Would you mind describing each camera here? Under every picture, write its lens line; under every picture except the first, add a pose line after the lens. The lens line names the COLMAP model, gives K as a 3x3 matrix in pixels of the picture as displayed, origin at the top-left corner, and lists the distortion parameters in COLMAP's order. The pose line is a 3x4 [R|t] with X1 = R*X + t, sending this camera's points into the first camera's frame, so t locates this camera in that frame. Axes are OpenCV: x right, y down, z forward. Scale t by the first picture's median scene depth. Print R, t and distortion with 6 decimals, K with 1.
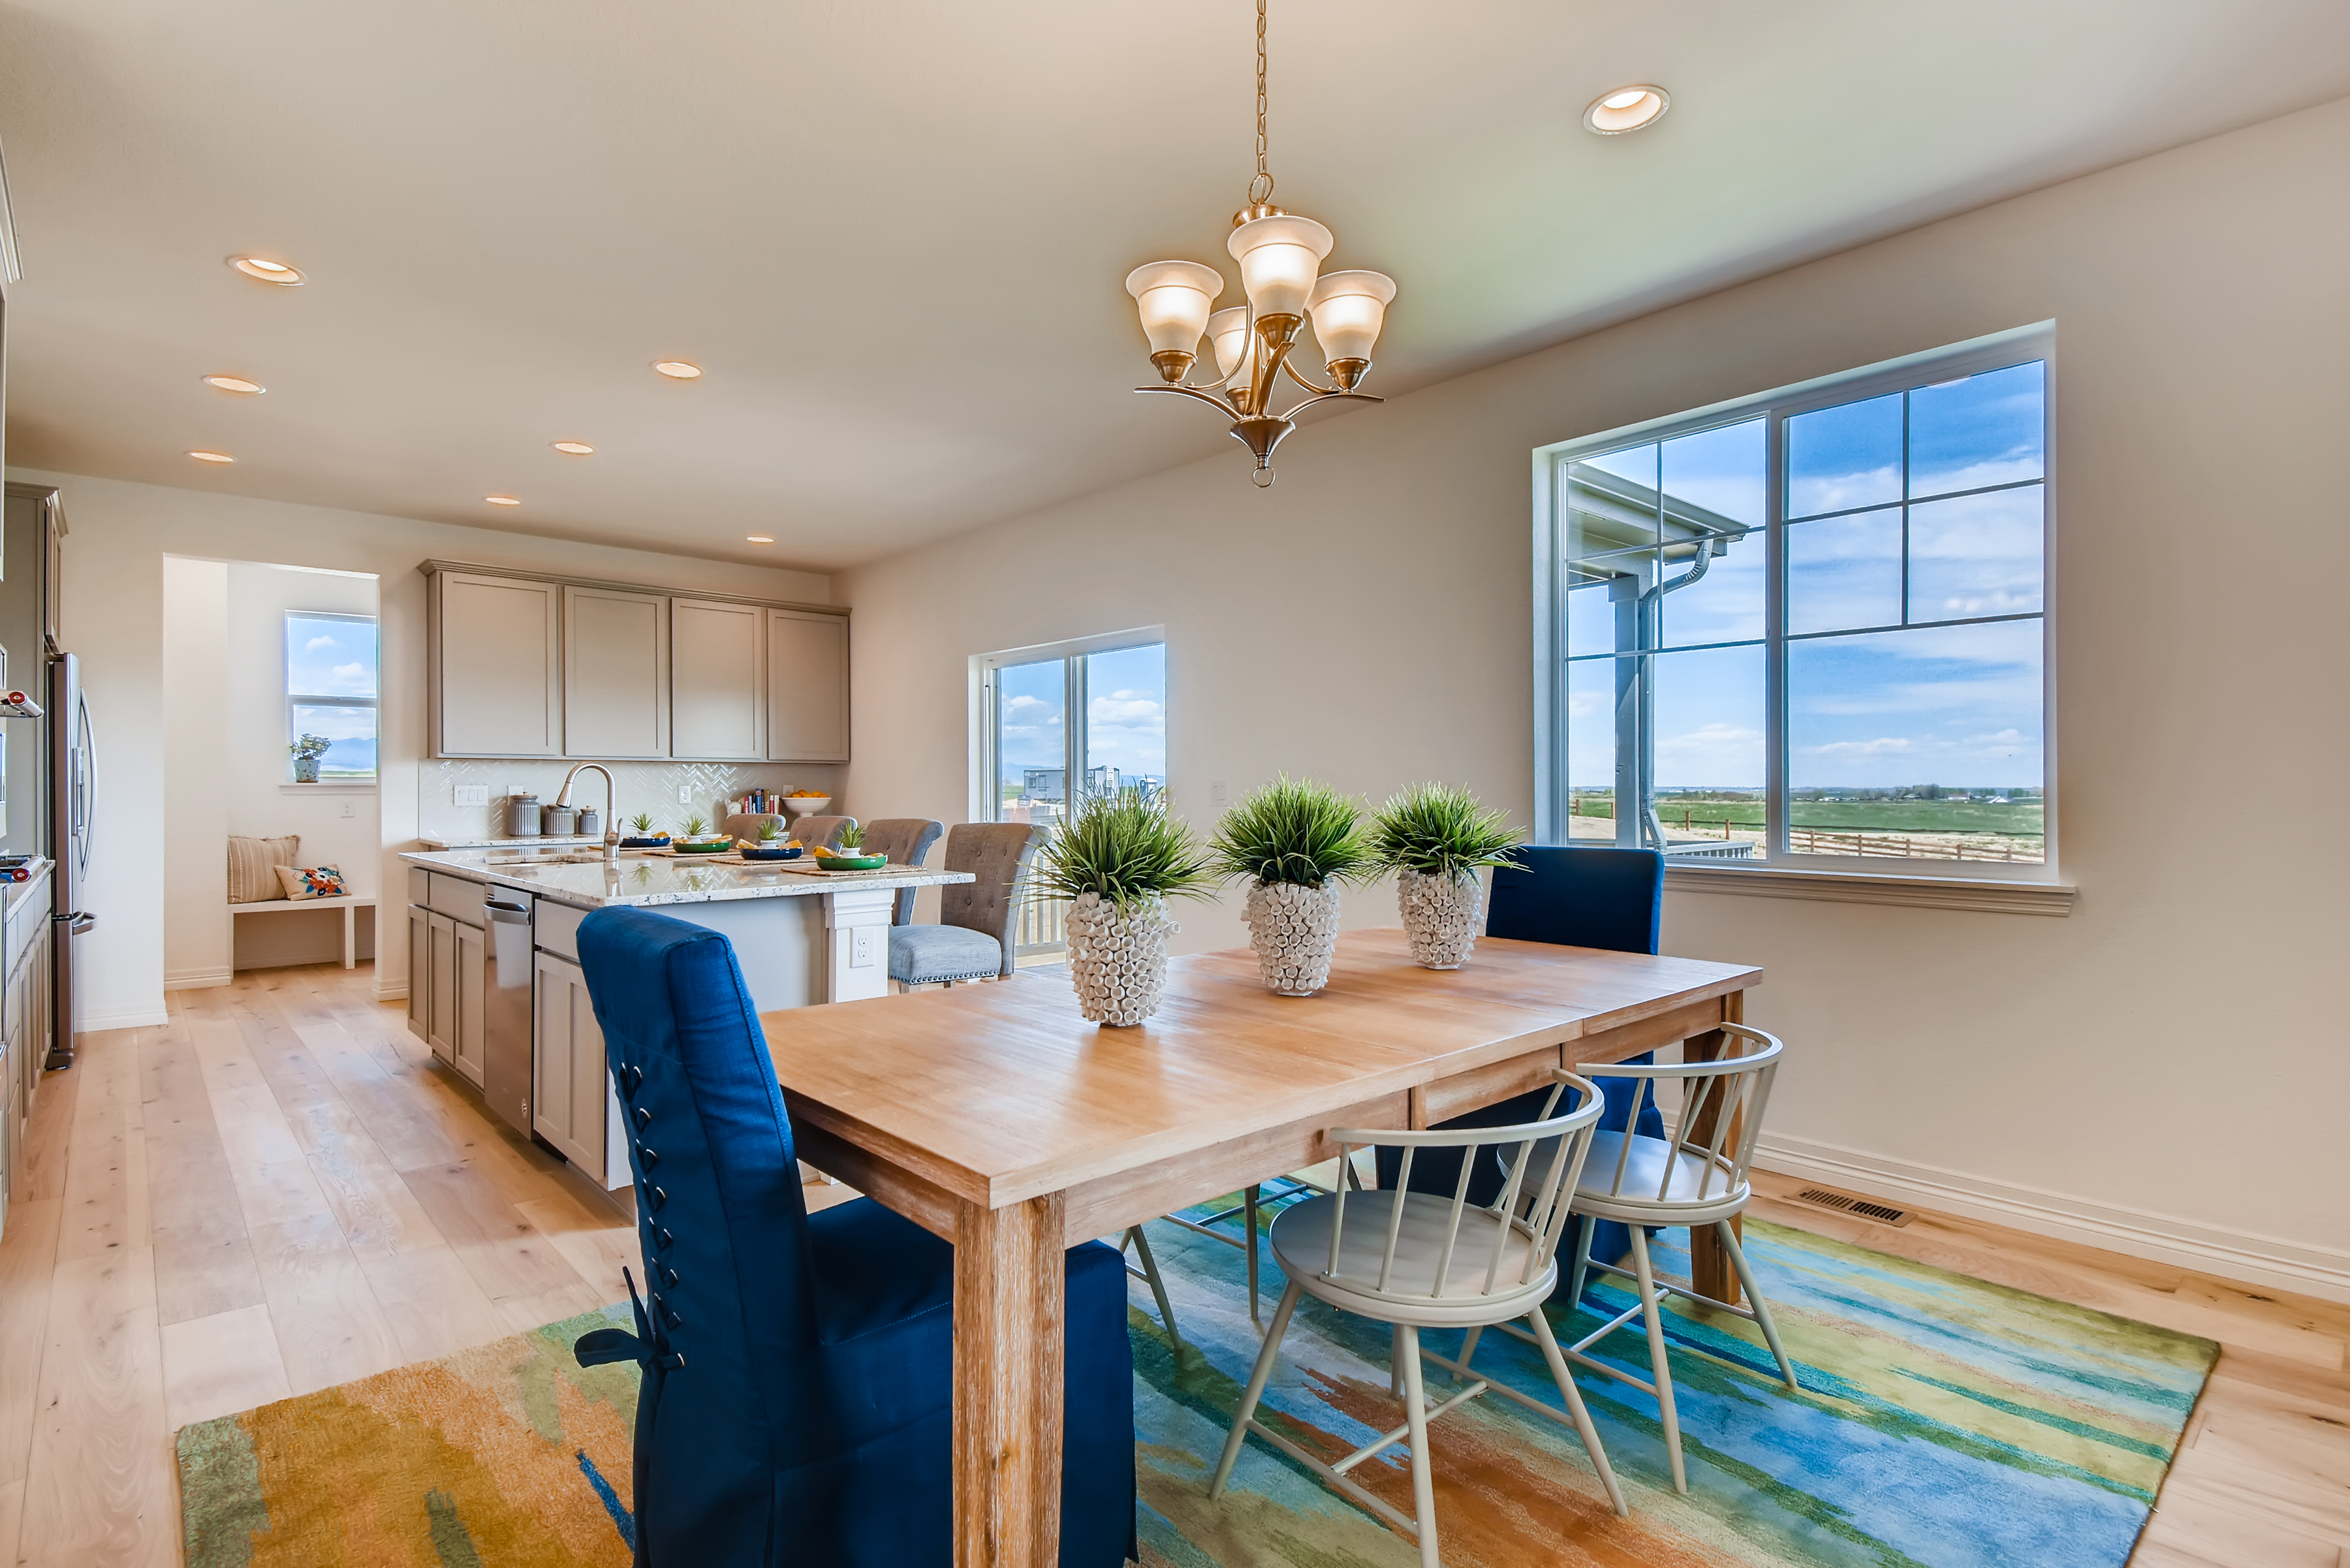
lens RADIAL K [[1139.4, 0, 1175.0], [0, 1139.4, 784.0], [0, 0, 1]] dist [0.081520, -0.044865]
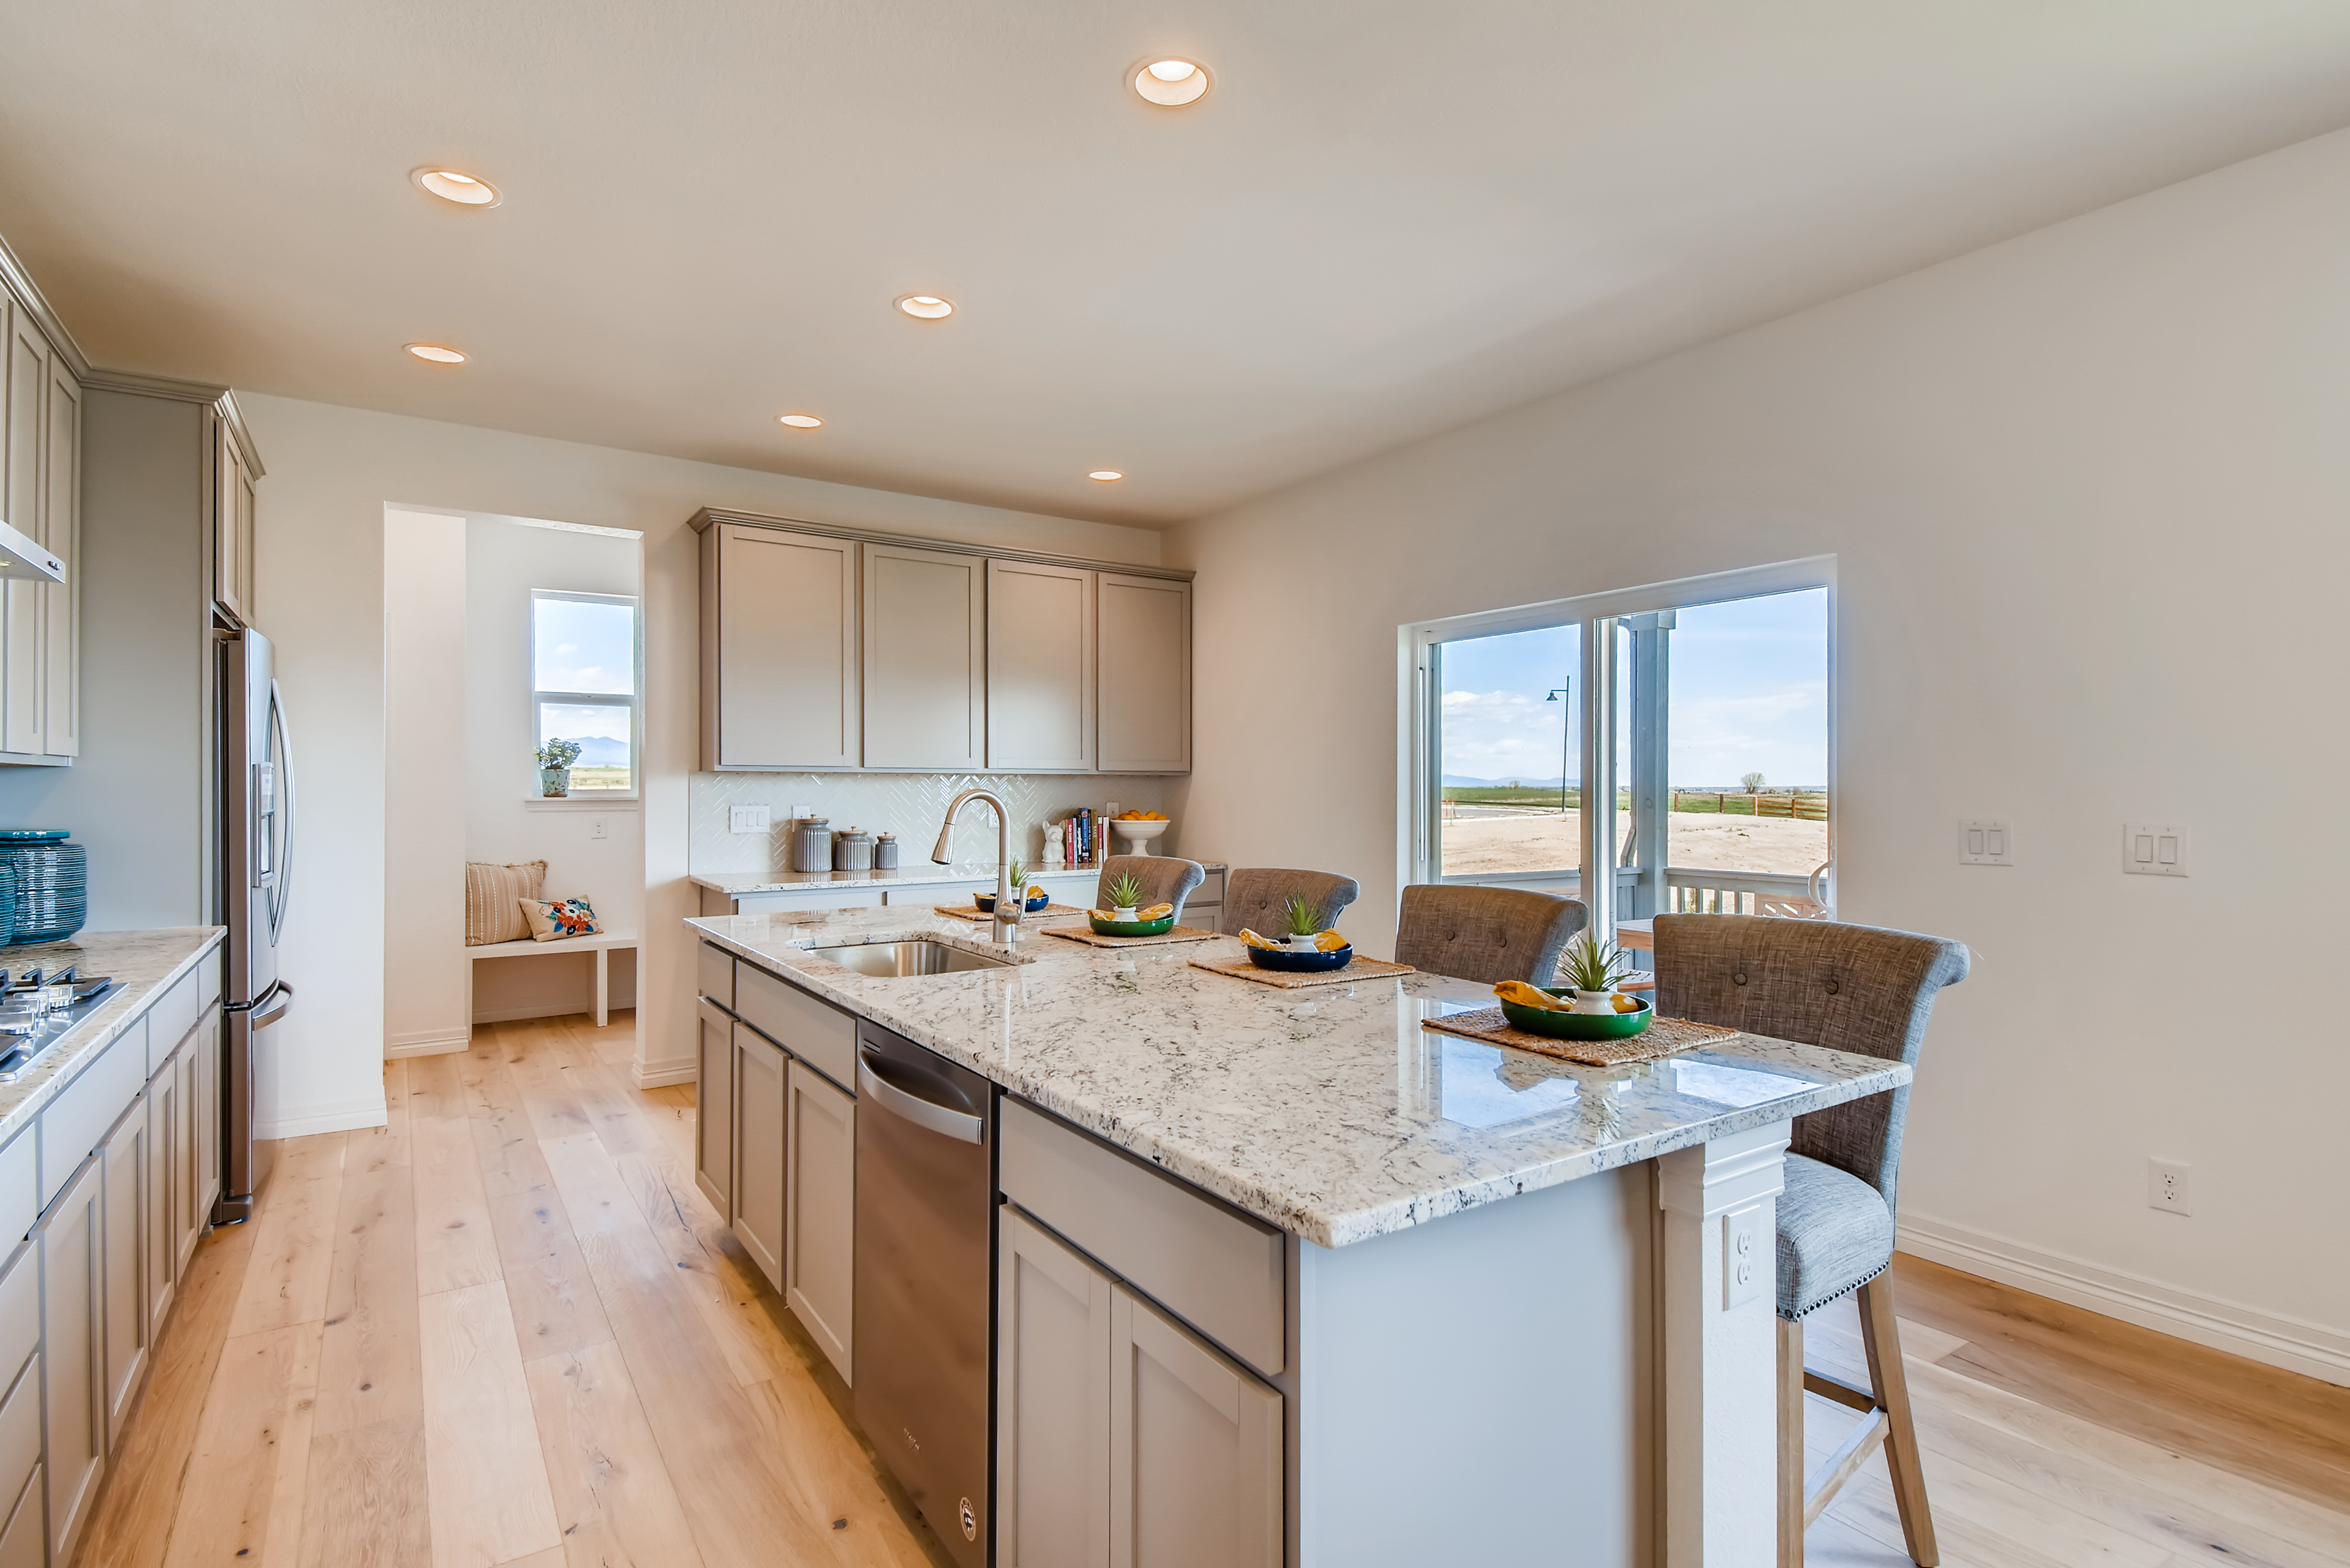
lens RADIAL K [[1139.4, 0, 1175.0], [0, 1139.4, 784.0], [0, 0, 1]] dist [0.081520, -0.044865]
pose [[0.989987, 0.003893, -0.141105, -0.211089], [-0.003557, 0.999990, 0.002632, -0.015793], [0.141114, -0.002103, 0.989991, 0.277496]]
